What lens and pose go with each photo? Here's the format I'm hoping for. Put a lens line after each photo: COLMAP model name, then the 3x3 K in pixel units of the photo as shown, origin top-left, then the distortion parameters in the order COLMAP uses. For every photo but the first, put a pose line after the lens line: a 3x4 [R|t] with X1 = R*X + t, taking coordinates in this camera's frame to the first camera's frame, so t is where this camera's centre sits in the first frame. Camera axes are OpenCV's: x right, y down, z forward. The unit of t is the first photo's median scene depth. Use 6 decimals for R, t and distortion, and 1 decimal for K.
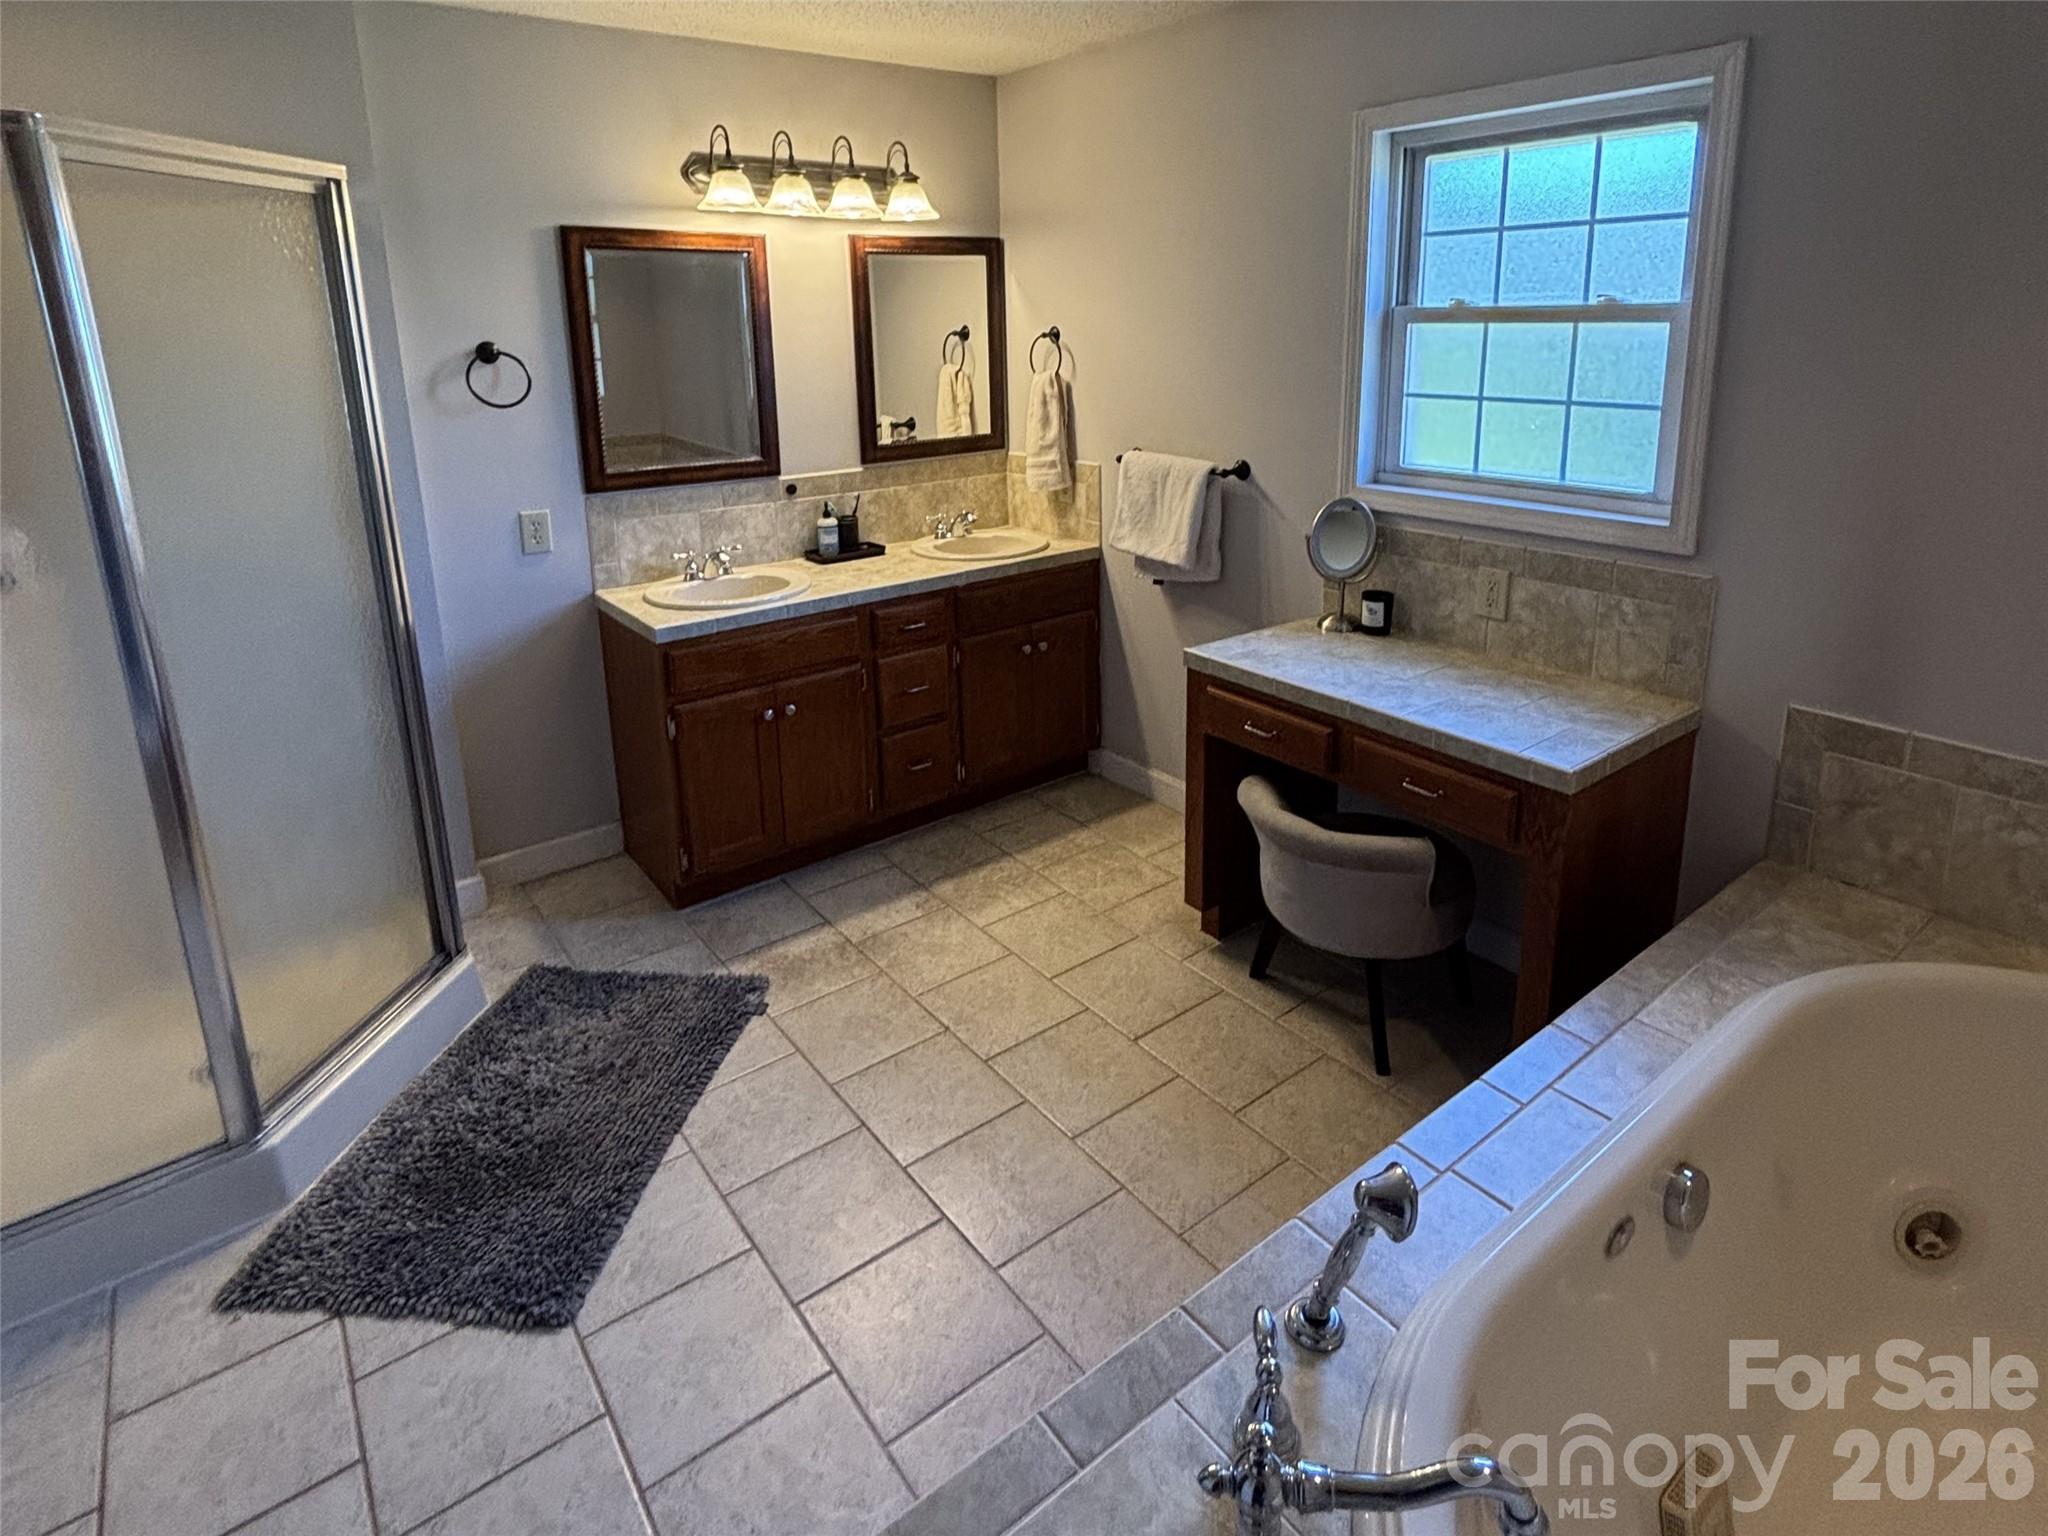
lens RADIAL K [[1104.4, 0, 1025.9], [0, 1104.4, 743.6], [0, 0, 1]] dist [0.054550, 0.000168]
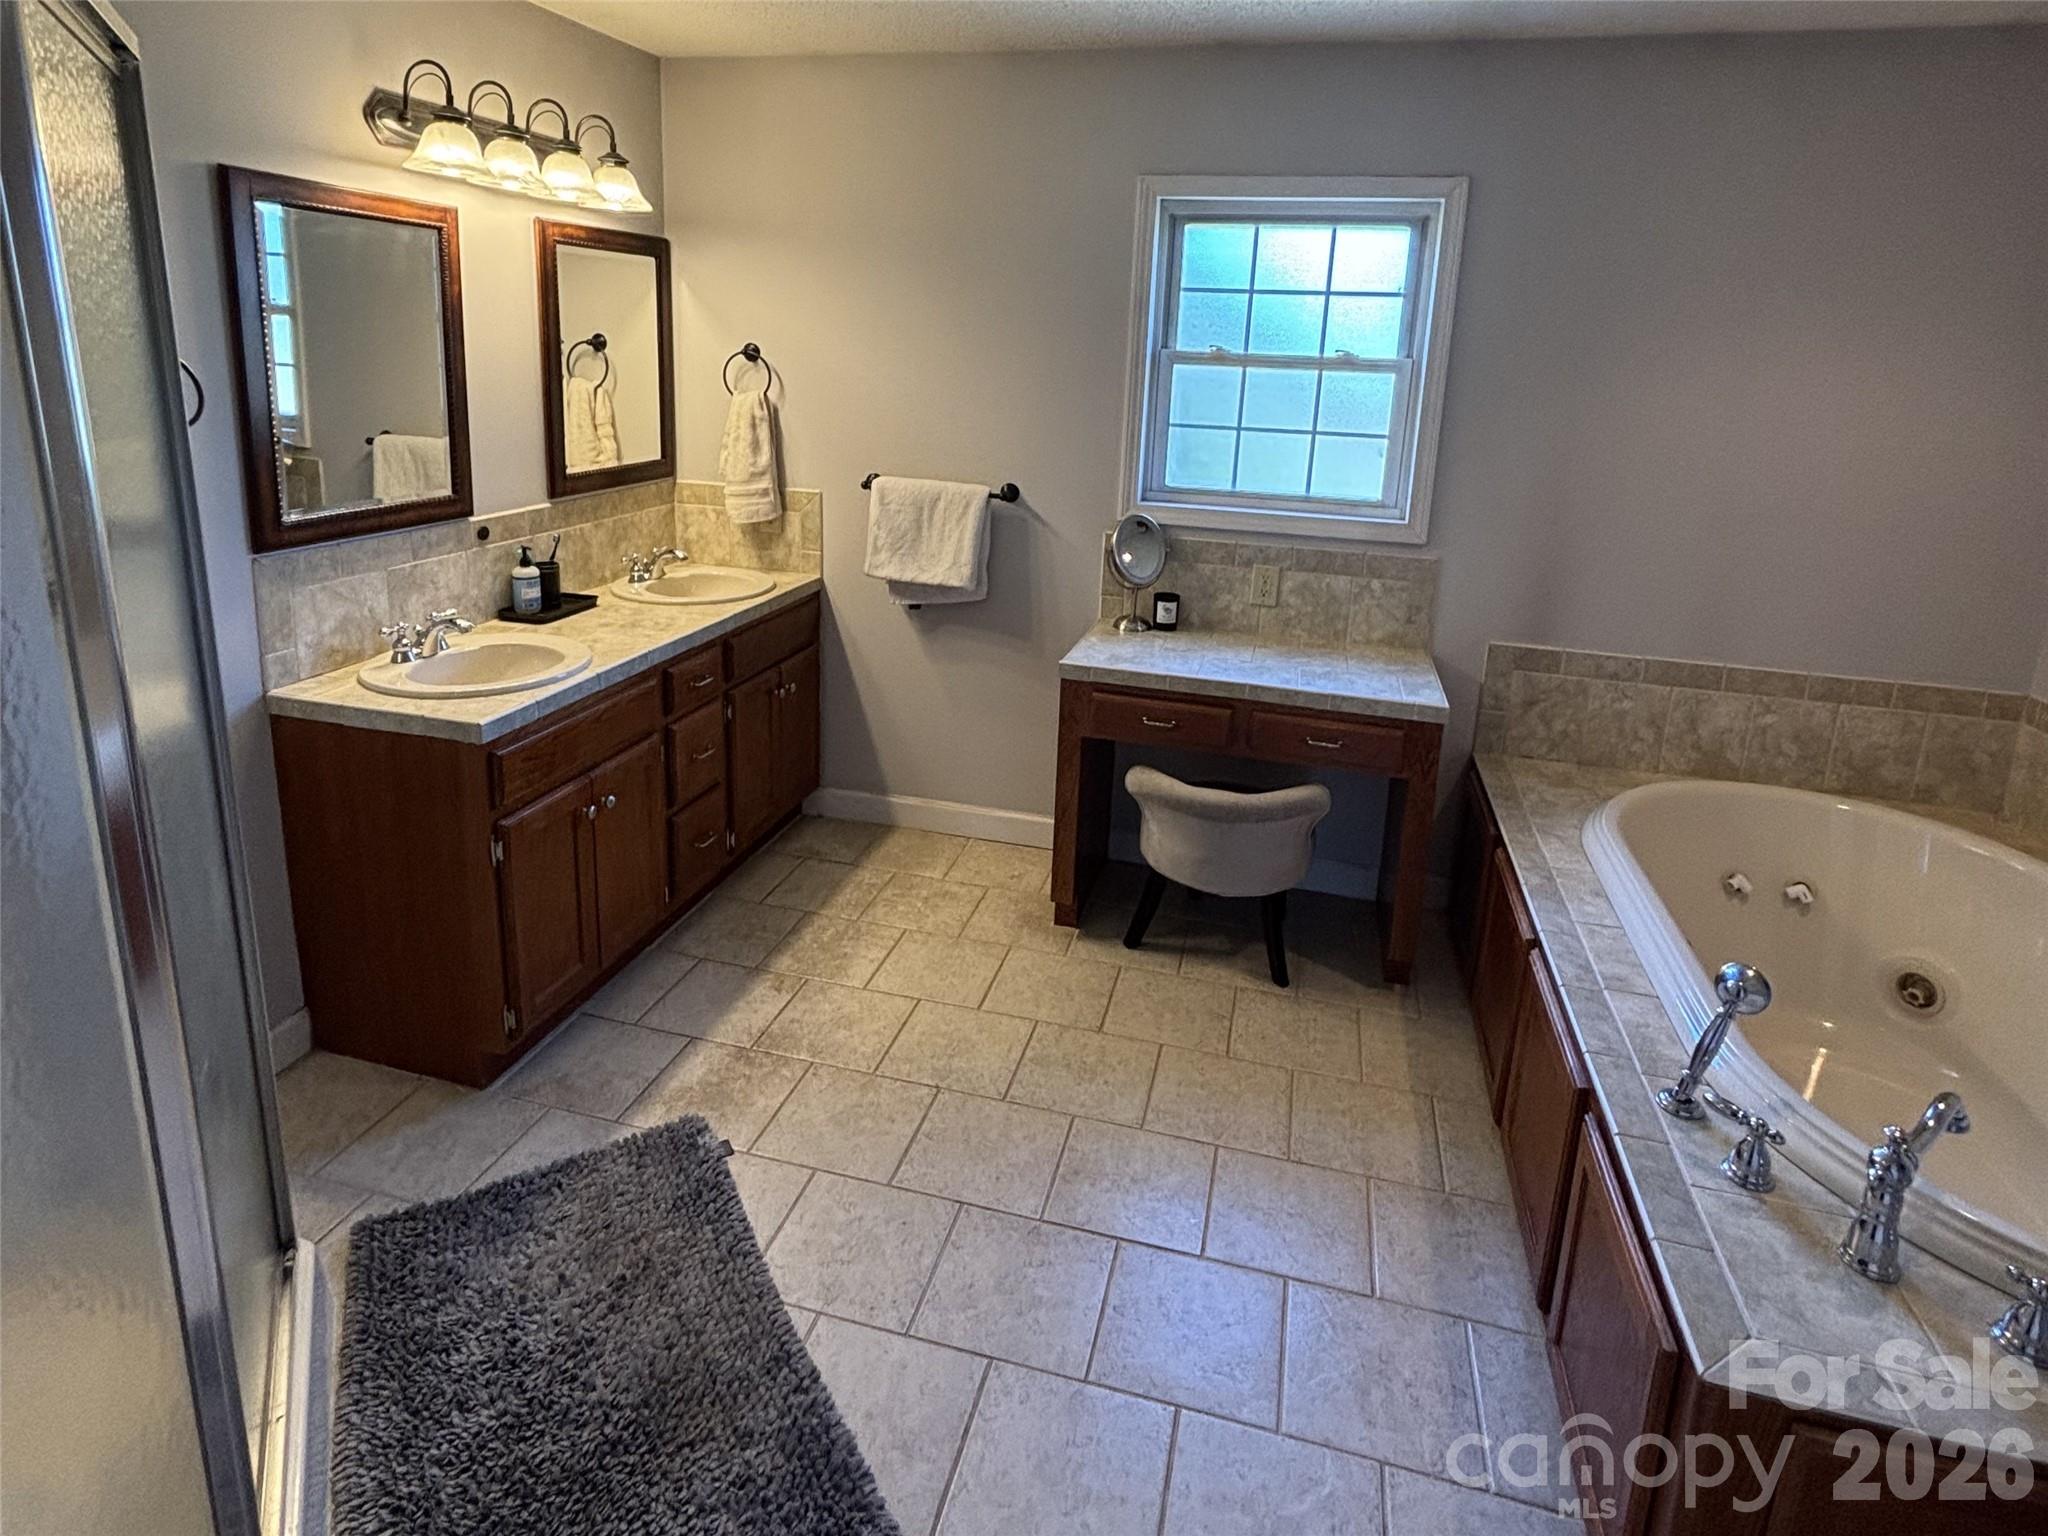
lens RADIAL K [[1124.4, 0, 1024.0], [0, 1124.4, 768.0], [0, 0, 1]] dist [0.060438, -0.000117]
pose [[0.777334, -0.180465, 0.602647, -0.478996], [0.180449, 0.981678, 0.061212, -0.050502], [-0.602652, 0.061165, 0.795657, 0.146646]]
